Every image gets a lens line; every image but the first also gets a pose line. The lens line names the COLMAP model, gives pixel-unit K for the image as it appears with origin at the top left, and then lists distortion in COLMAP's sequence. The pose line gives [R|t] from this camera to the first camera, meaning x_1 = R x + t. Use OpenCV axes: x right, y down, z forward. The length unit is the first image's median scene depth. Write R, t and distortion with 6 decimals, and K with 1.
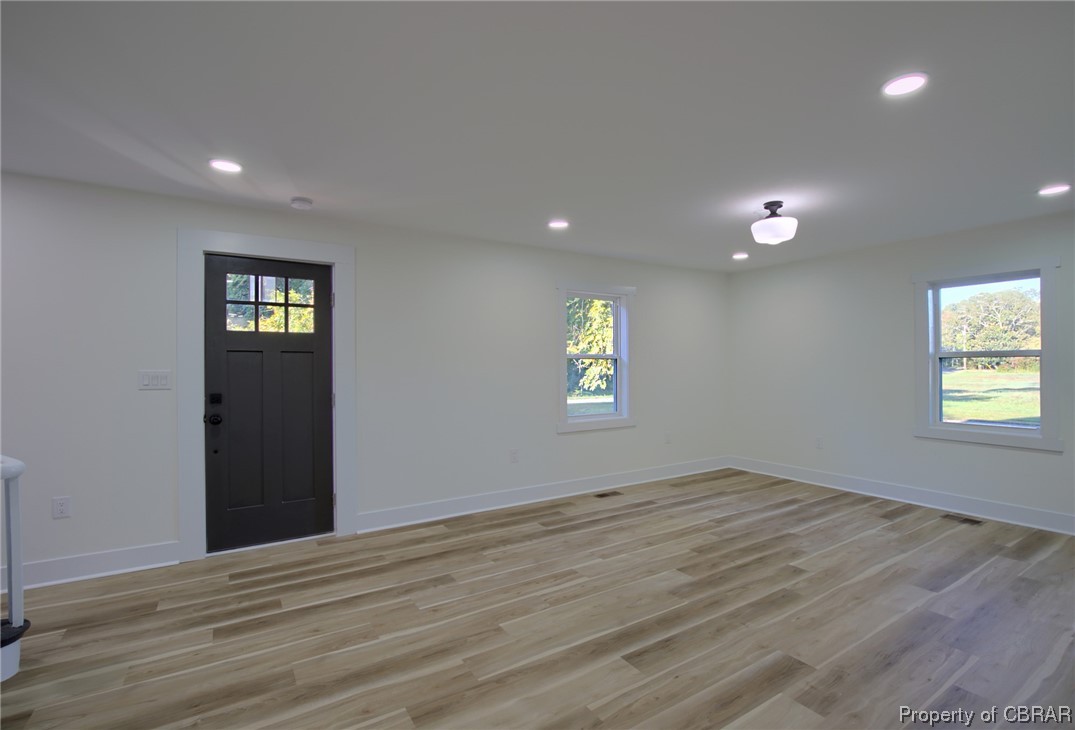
lens RADIAL K [[509.9, 0, 552.7], [0, 509.9, 363.3], [0, 0, 1]] dist [-0.032310, 0.000009]
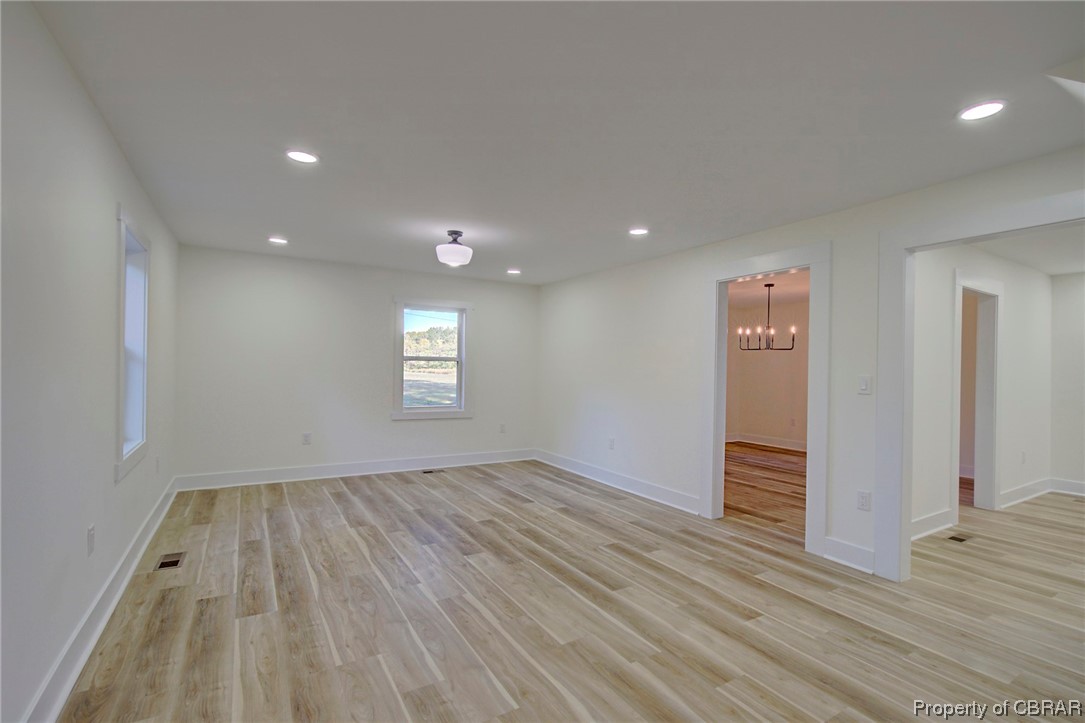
lens RADIAL K [[500.6, 0, 562.3], [0, 500.6, 364.1], [0, 0, 1]] dist [-0.006477, -0.000267]
pose [[-0.003550, 0.015816, 0.999869, -0.812995], [-0.026752, 0.999516, -0.015905, 0.013694], [-0.999636, -0.026805, -0.003125, 0.801474]]
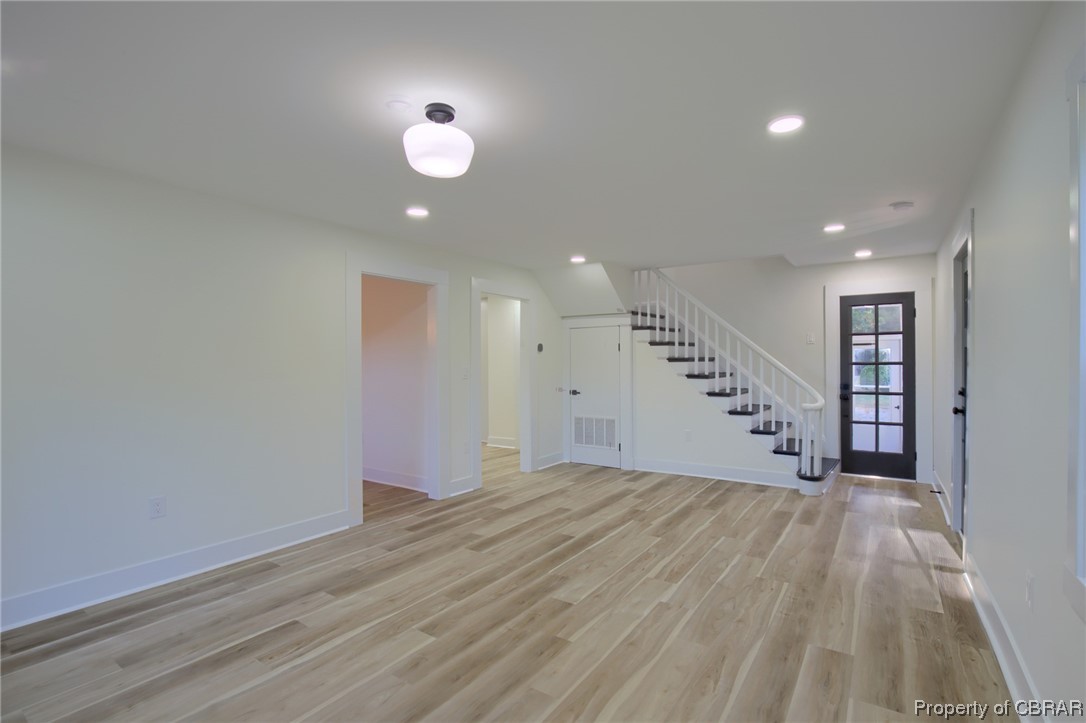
lens RADIAL K [[492.4, 0, 555.1], [0, 492.4, 363.8], [0, 0, 1]] dist [-0.020398, 0.000431]
pose [[-0.916471, 0.013052, -0.399889, 0.593154], [0.014943, 0.999887, -0.001611, 0.001259], [0.399823, -0.007452, -0.916562, 1.736596]]
